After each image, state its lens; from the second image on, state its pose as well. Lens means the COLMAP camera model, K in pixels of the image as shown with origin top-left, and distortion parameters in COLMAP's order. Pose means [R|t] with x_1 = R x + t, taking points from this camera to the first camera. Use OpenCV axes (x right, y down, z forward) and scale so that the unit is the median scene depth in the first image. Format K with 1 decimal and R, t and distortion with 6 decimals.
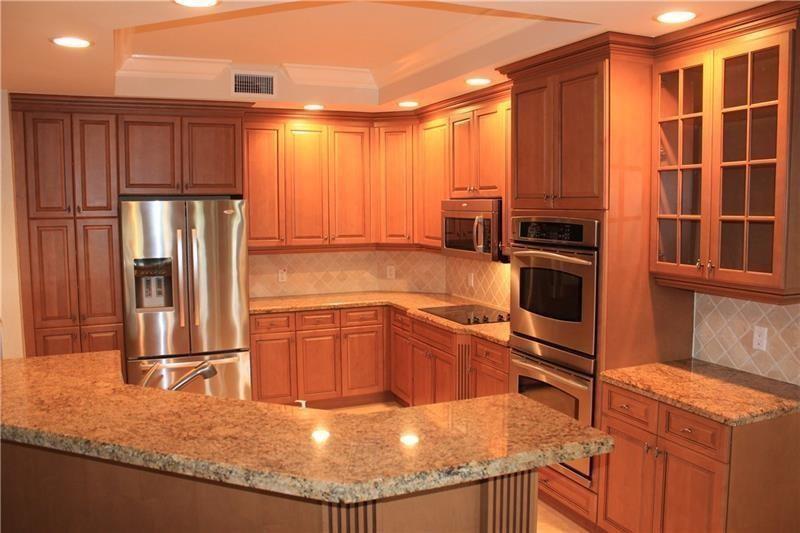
lens RADIAL K [[670.8, 0, 421.4], [0, 670.8, 266.9], [0, 0, 1]] dist [-0.151983, 0.115457]
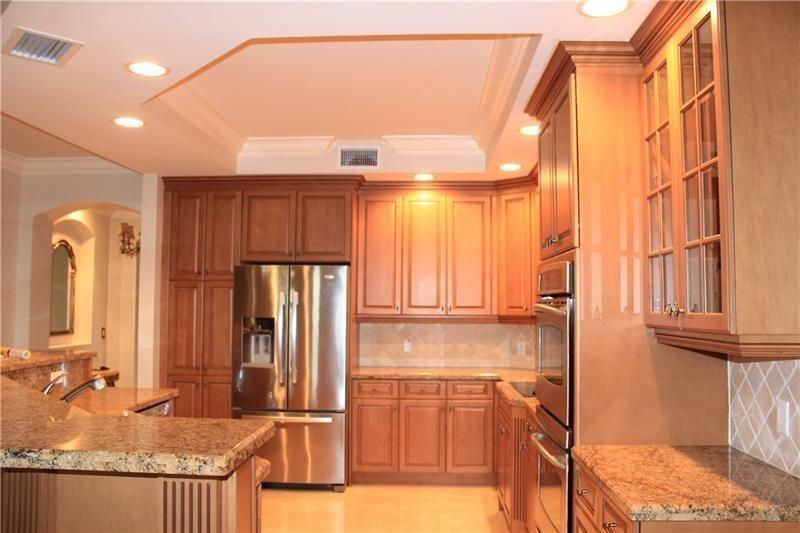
lens RADIAL K [[670.8, 0, 421.4], [0, 670.8, 266.9], [0, 0, 1]] dist [-0.151983, 0.115457]
pose [[0.900666, -0.014850, -0.434258, 0.302971], [-0.050625, 0.989023, -0.138820, 0.041531], [0.431552, 0.147015, 0.890028, 0.112743]]
